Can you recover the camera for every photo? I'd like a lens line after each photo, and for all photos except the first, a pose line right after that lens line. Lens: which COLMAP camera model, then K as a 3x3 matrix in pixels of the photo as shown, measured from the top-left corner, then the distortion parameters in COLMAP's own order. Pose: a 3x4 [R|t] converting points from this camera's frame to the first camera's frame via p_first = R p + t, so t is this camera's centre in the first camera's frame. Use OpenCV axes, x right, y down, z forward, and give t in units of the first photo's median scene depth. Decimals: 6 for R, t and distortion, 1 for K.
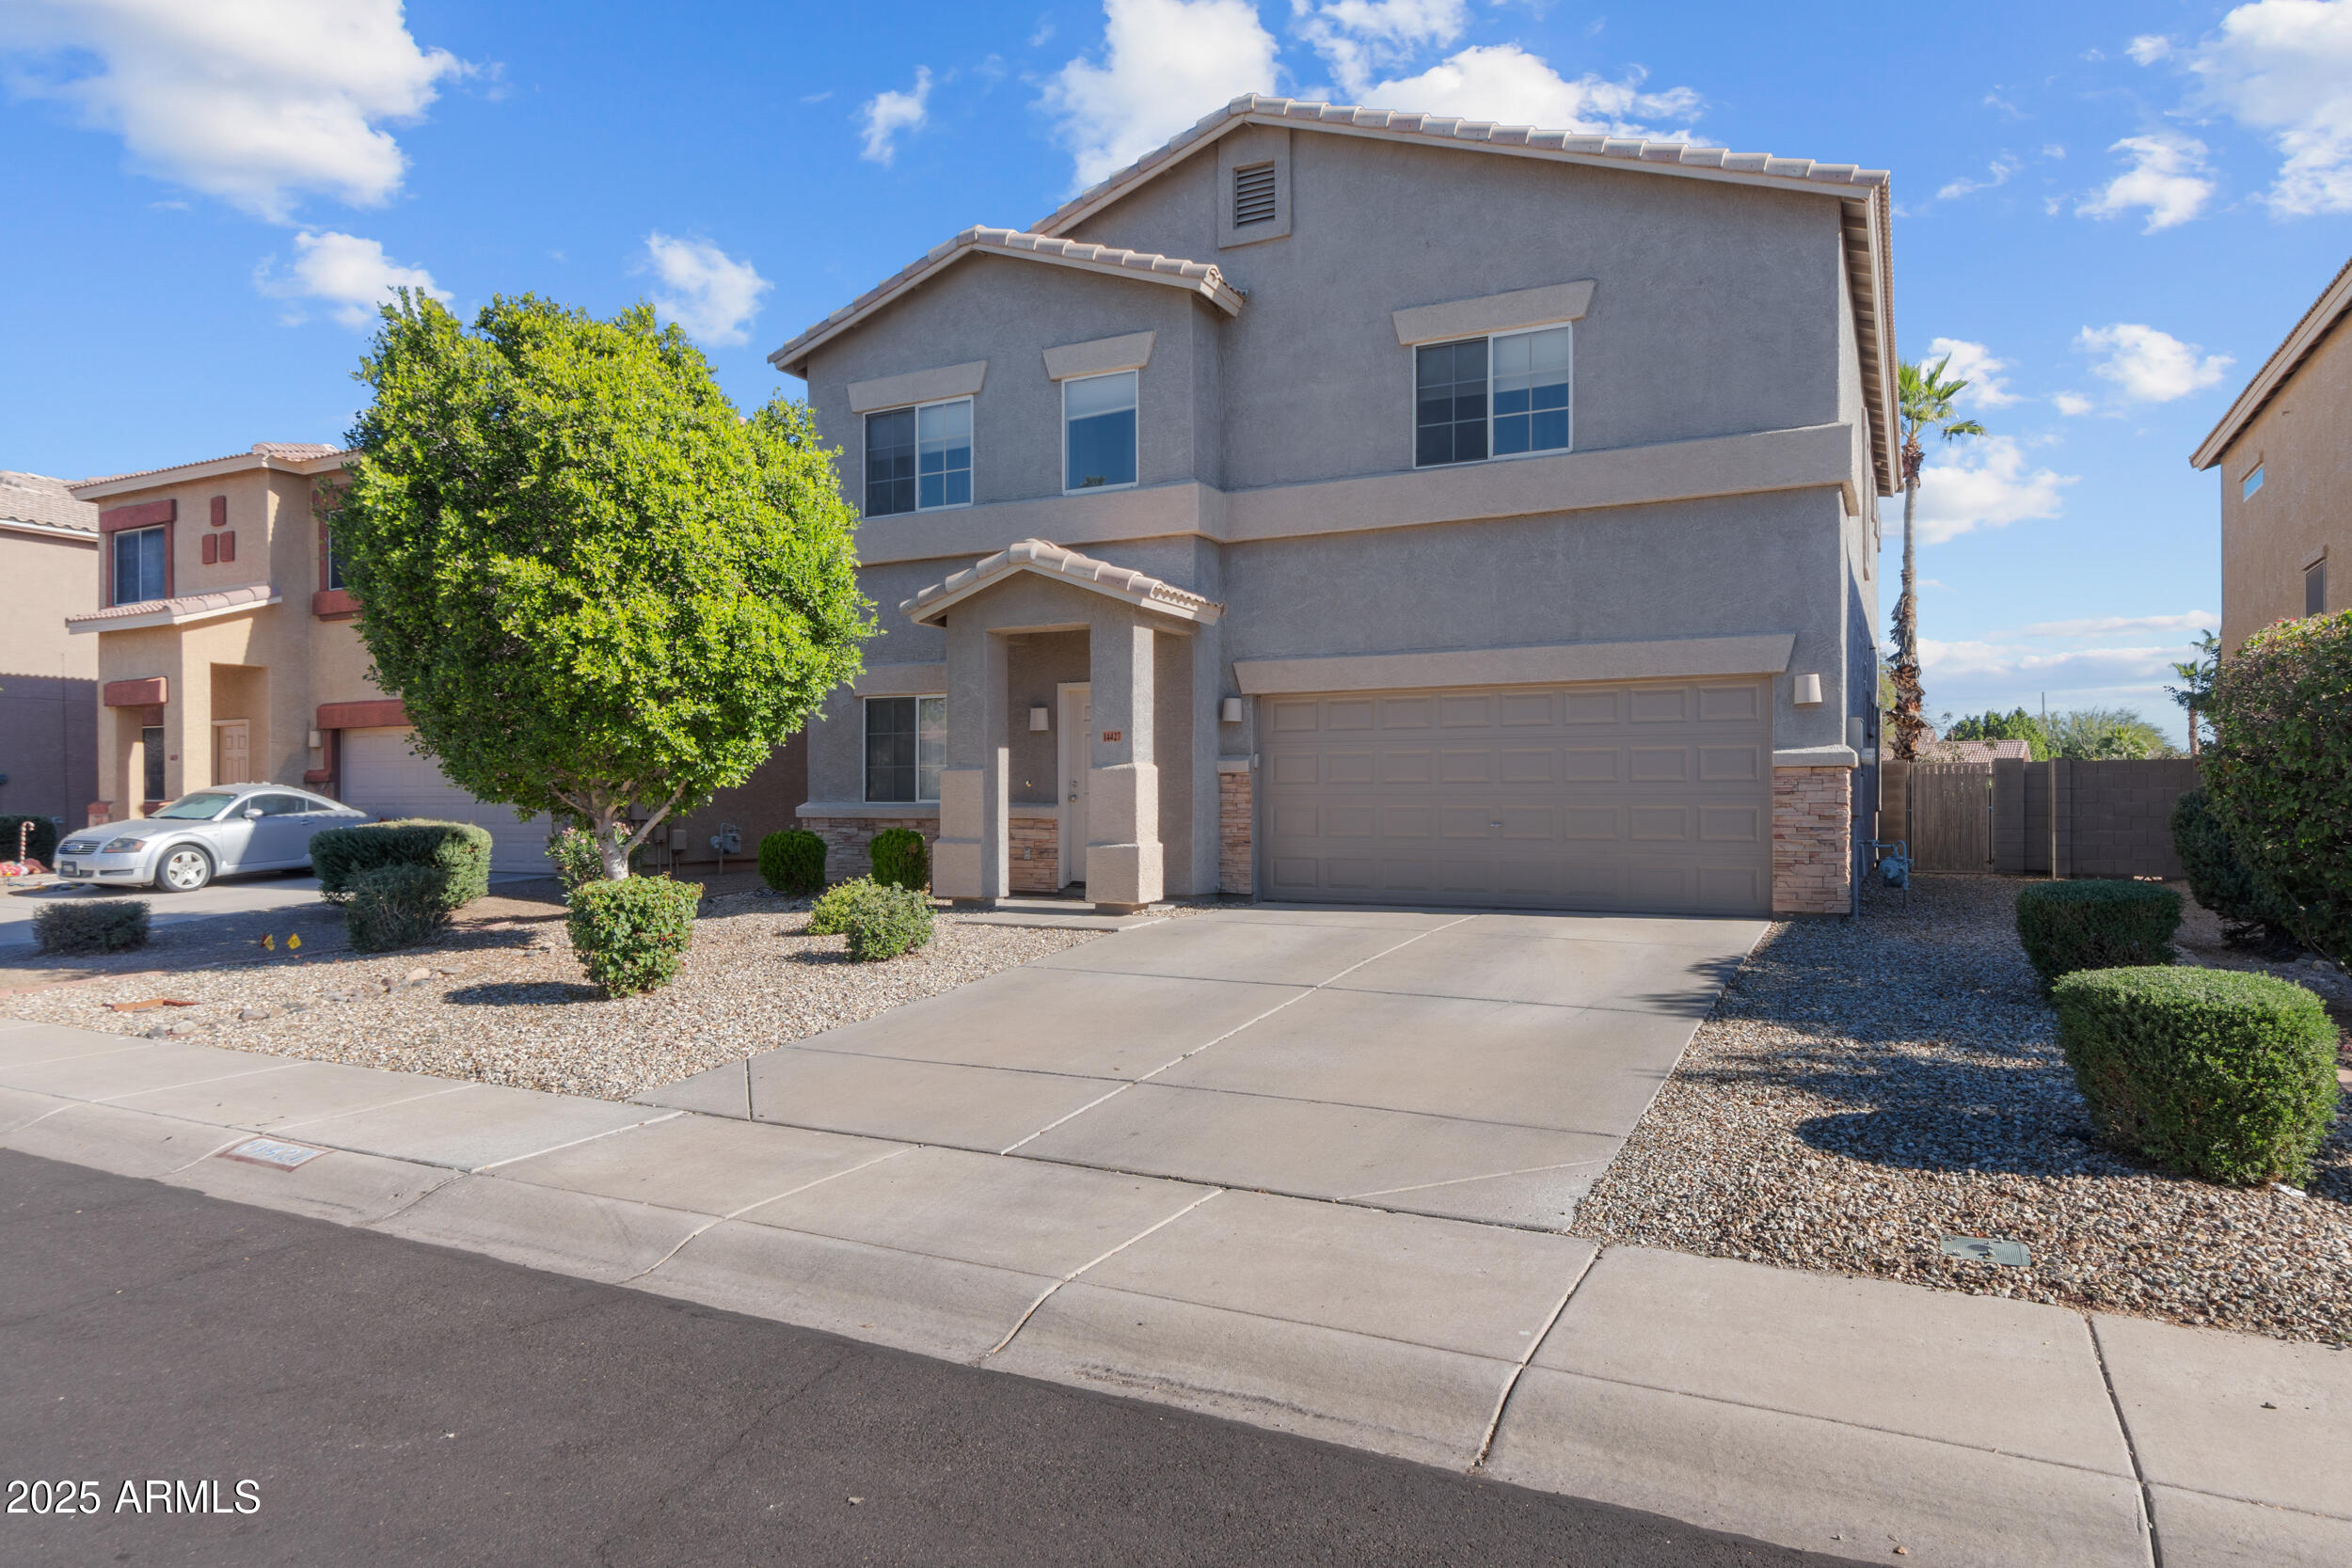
lens RADIAL K [[1403.9, 0, 1176.0], [0, 1403.9, 784.0], [0, 0, 1]] dist [-0.000050, 0.000003]
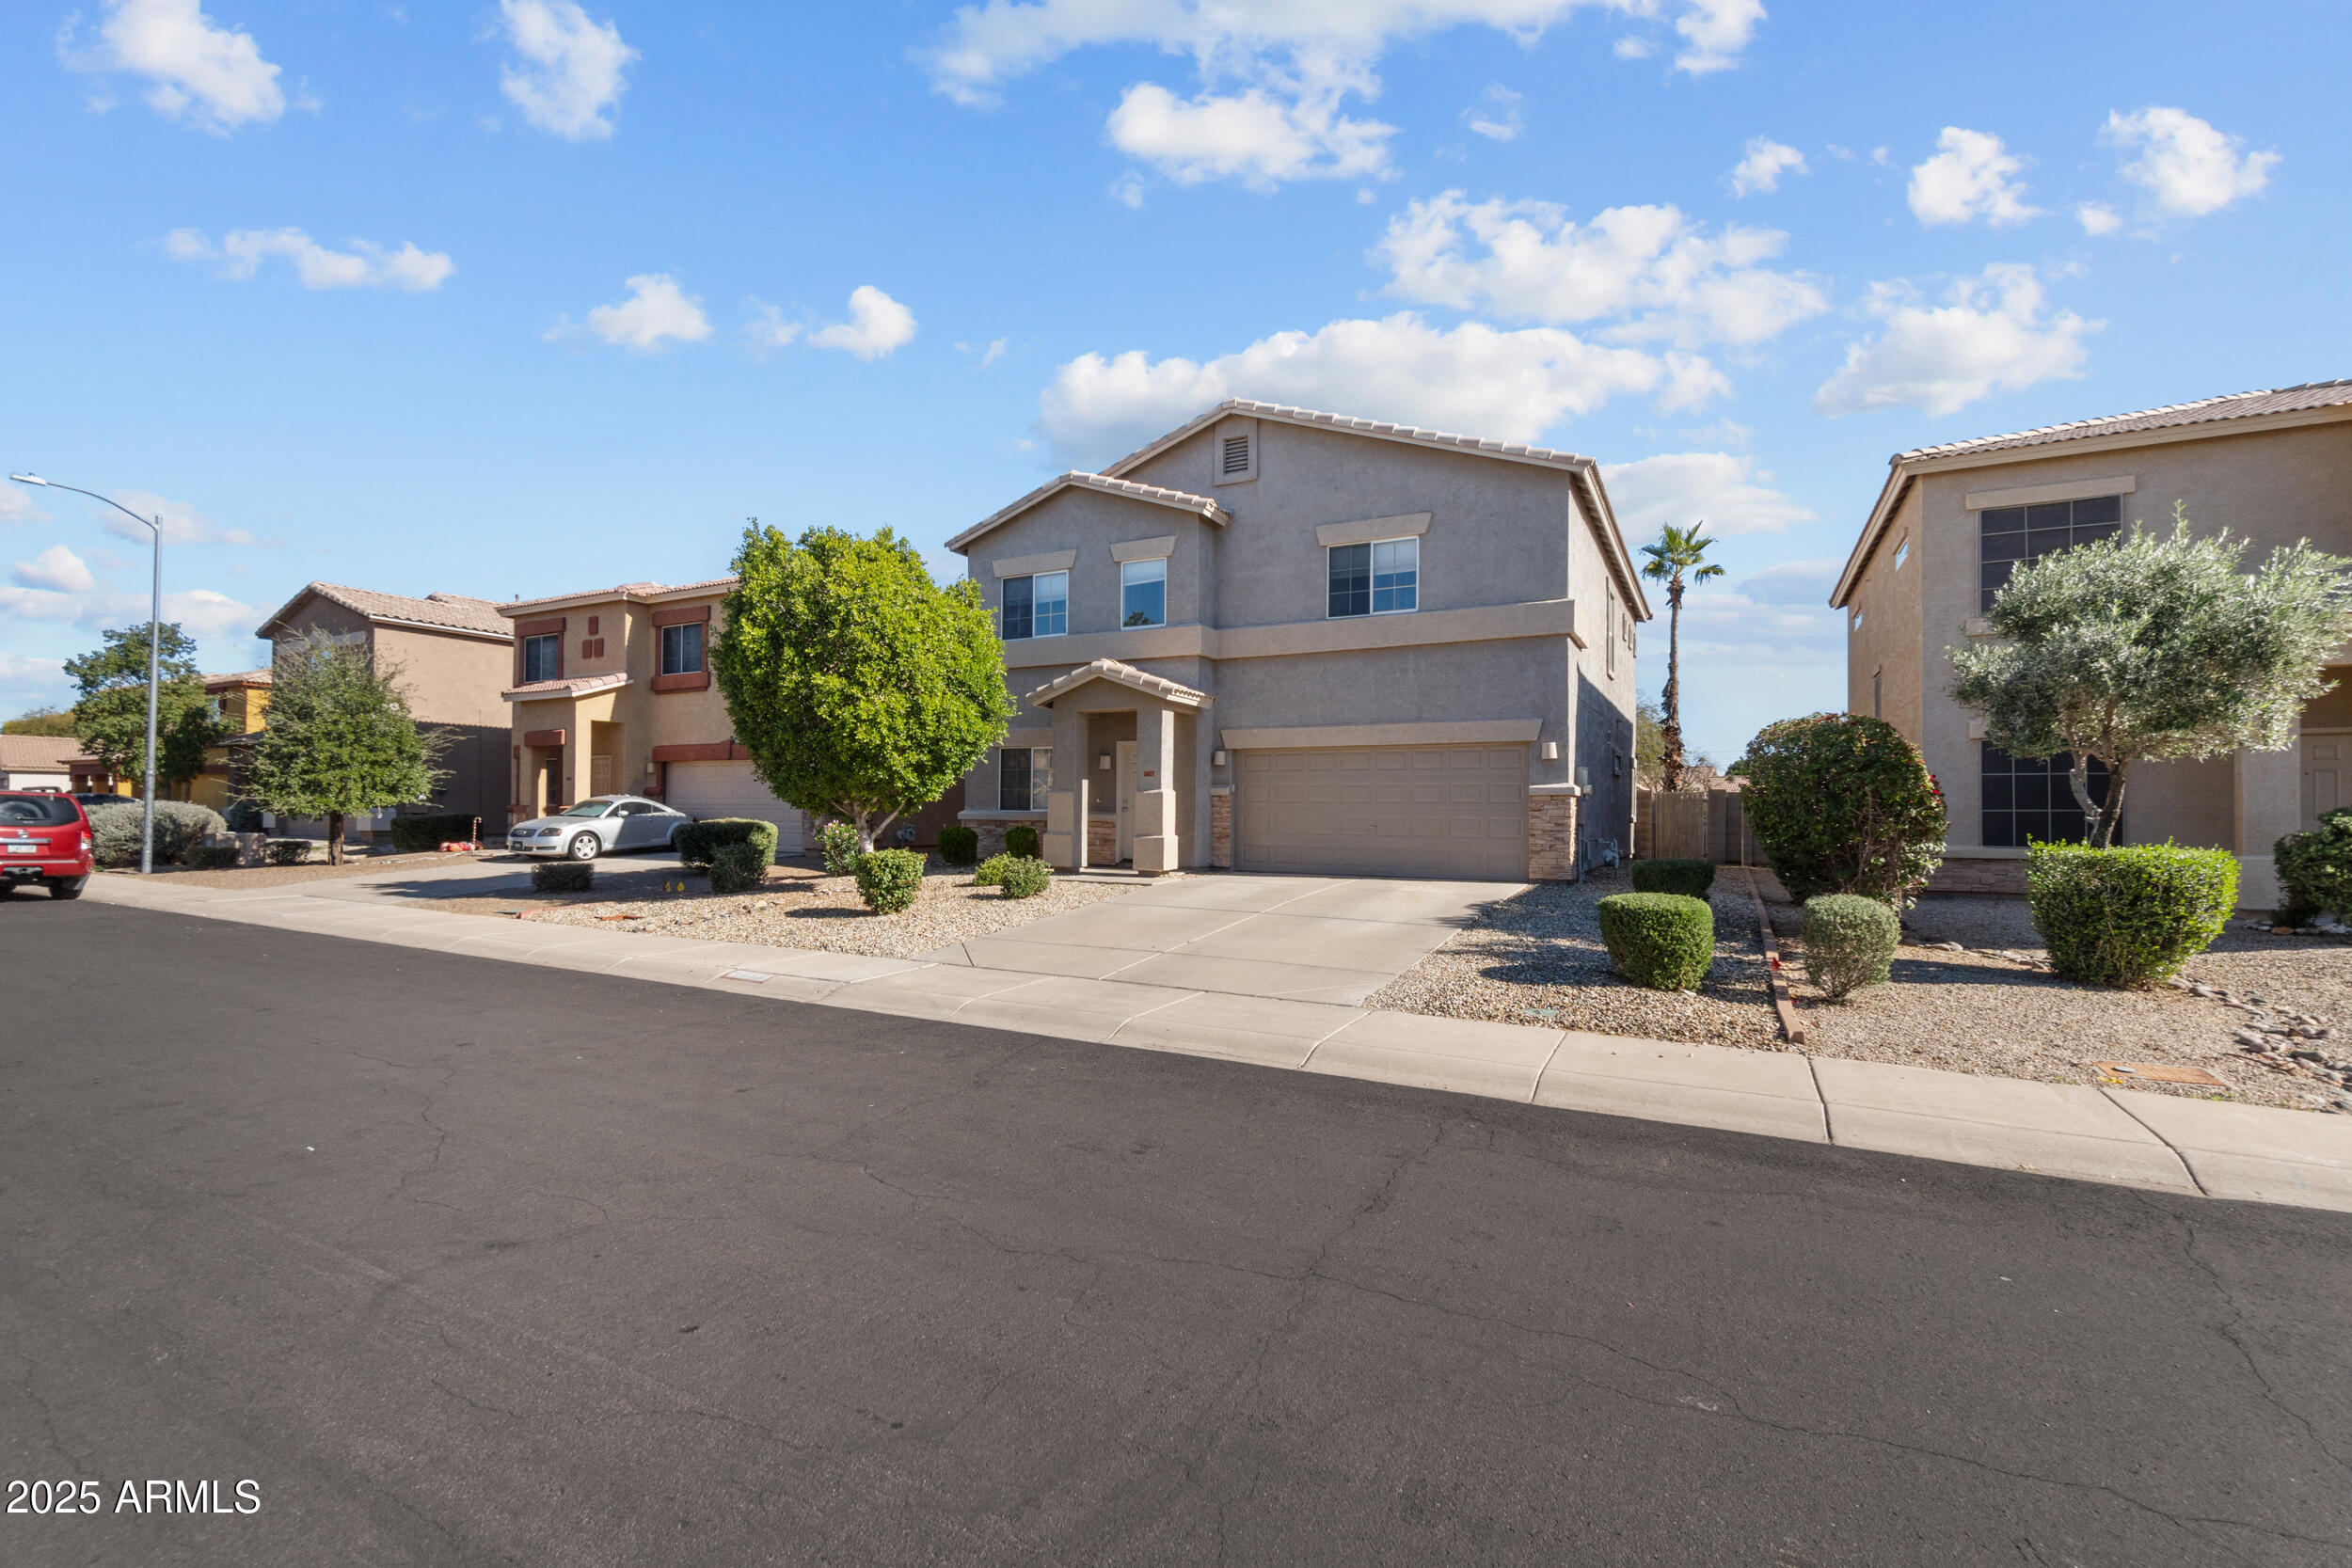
lens RADIAL K [[1020.9, 0, 1176.0], [0, 1020.9, 784.0], [0, 0, 1]] dist [-0.015404, -0.000073]
pose [[0.999887, 0.009583, -0.011570, 0.001875], [-0.009763, 0.999831, -0.015578, -0.002064], [0.011419, 0.015689, 0.999812, -0.252082]]
